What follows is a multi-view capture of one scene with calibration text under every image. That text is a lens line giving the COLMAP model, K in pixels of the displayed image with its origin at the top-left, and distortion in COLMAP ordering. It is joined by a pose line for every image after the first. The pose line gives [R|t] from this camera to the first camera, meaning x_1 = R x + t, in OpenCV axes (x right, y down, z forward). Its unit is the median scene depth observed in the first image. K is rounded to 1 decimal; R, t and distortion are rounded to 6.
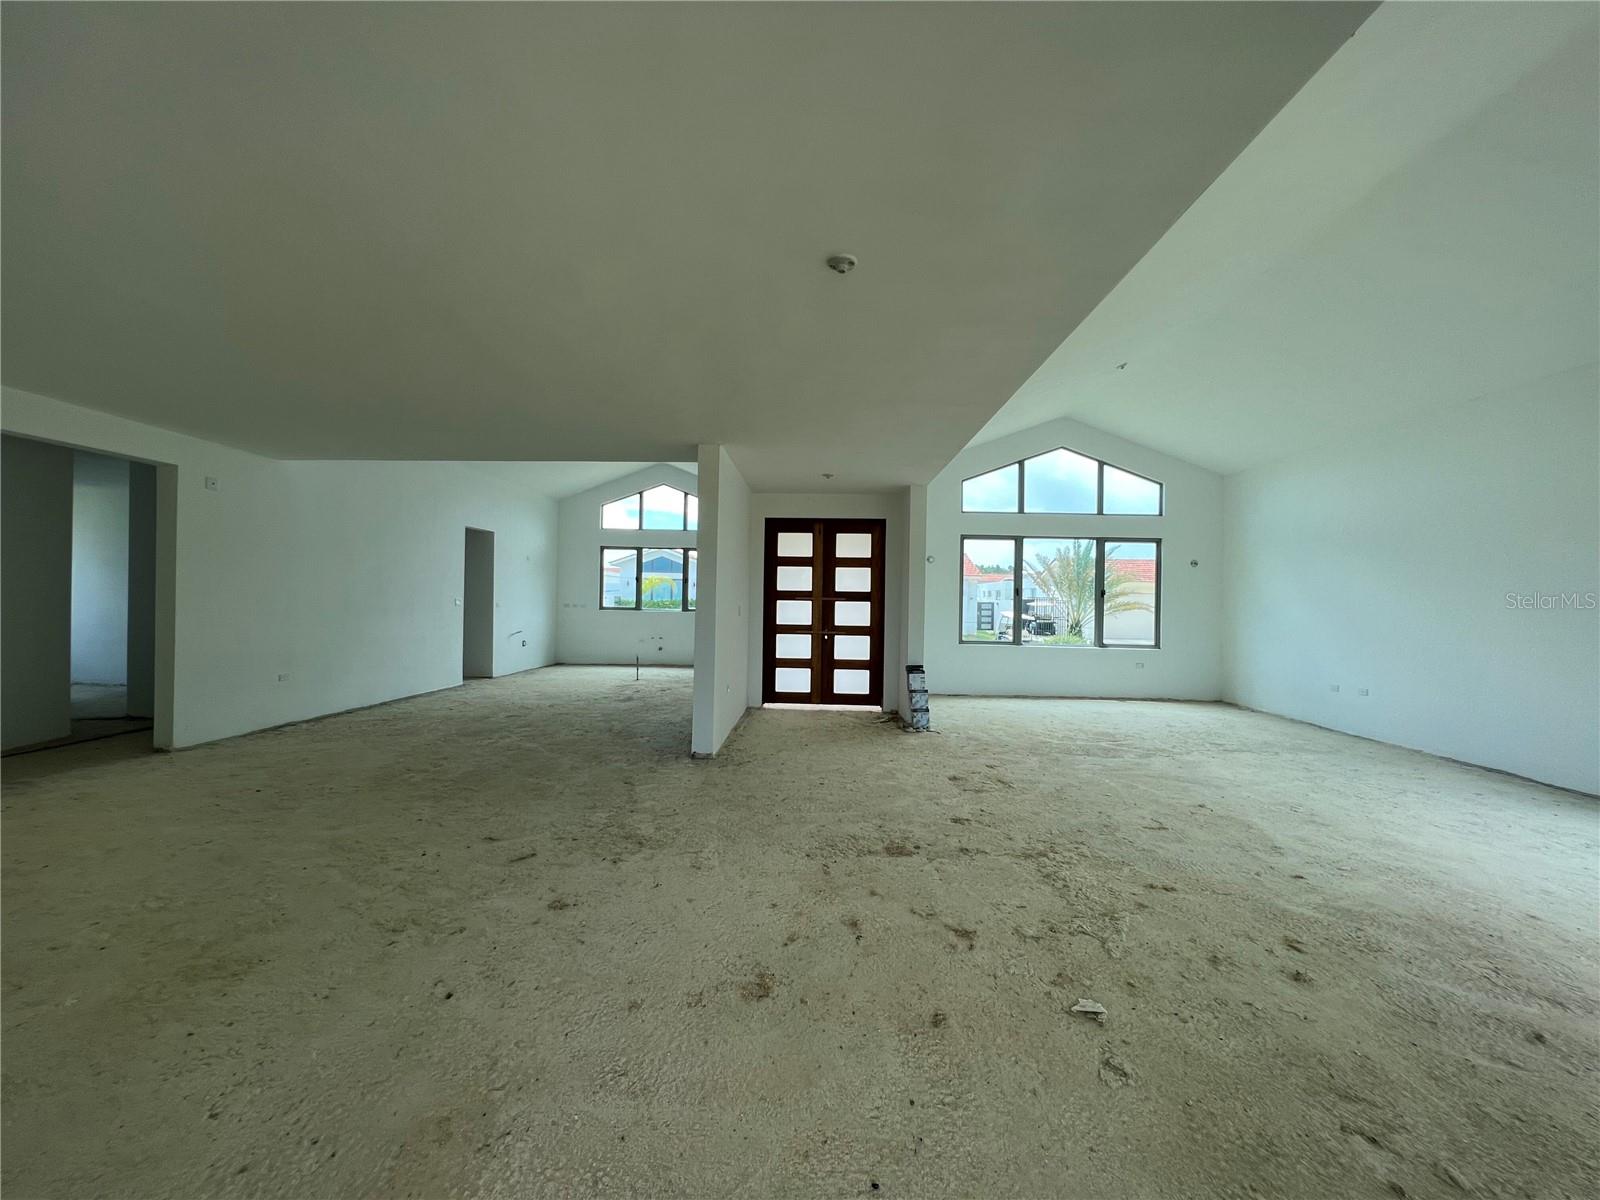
lens RADIAL K [[643.1, 0, 804.4], [0, 643.1, 603.3], [0, 0, 1]] dist [-0.000236, 0.000064]
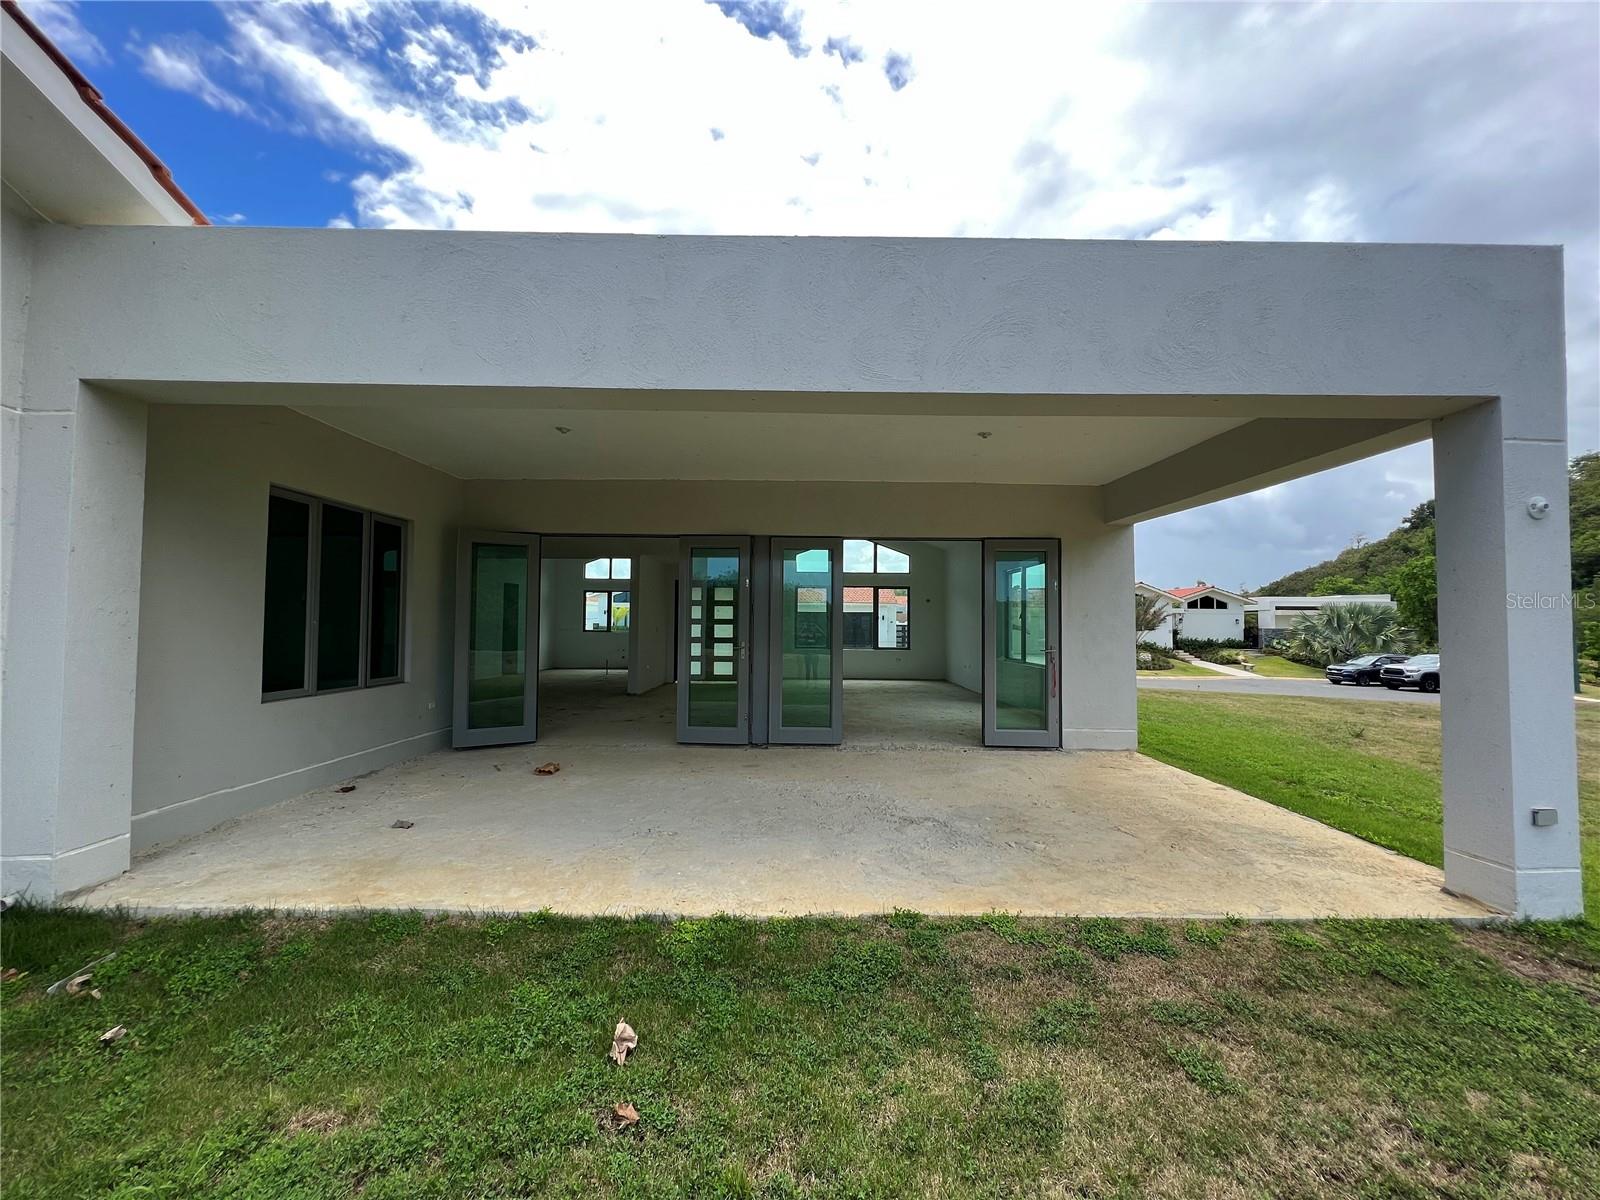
lens RADIAL K [[643.1, 0, 801.8], [0, 643.1, 600.0], [0, 0, 1]] dist [-0.000236, 0.000064]
pose [[0.999645, -0.006772, 0.025771, 0.252996], [0.007840, 0.999104, -0.041586, 0.005469], [-0.025466, 0.041773, 0.998803, -0.847878]]
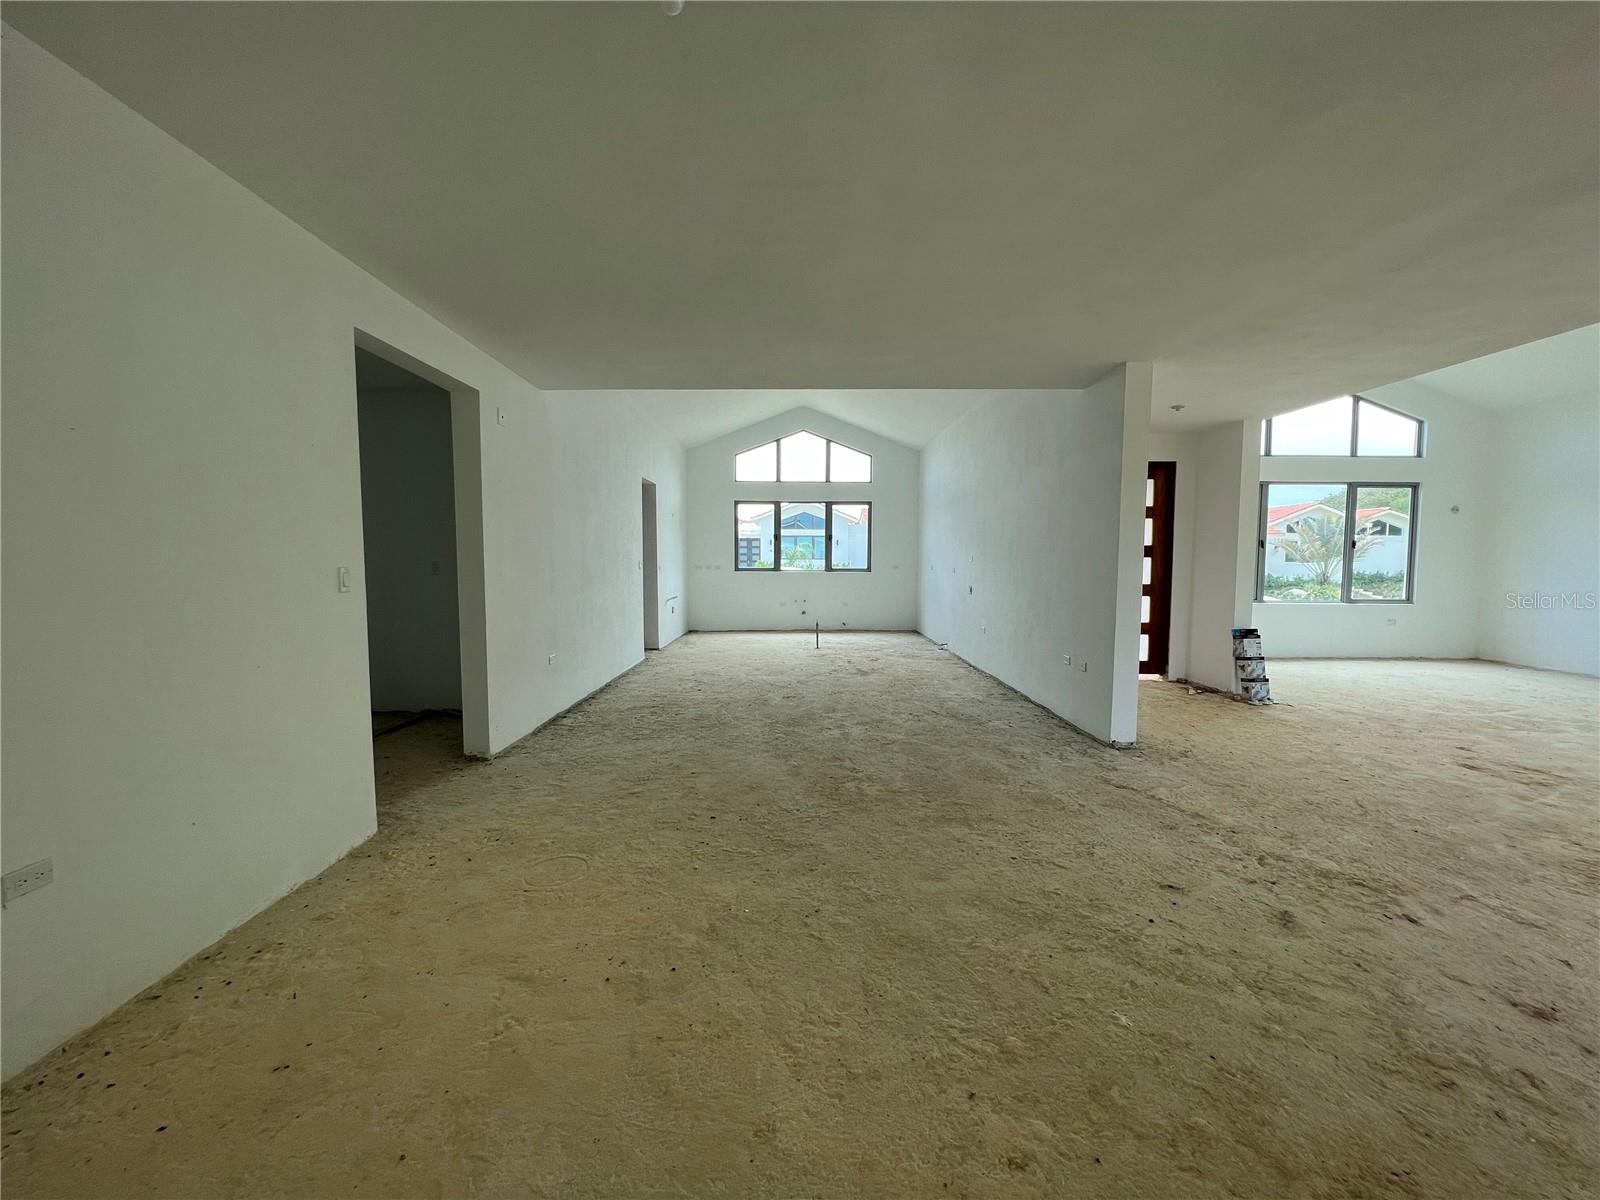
lens RADIAL K [[643.1, 0, 796.5], [0, 643.1, 597.8], [0, 0, 1]] dist [-0.000236, 0.000064]
pose [[0.999084, -0.018169, 0.038747, -0.408704], [0.015931, 0.998229, 0.057311, -0.004514], [-0.039720, -0.056641, 0.997604, 0.134116]]
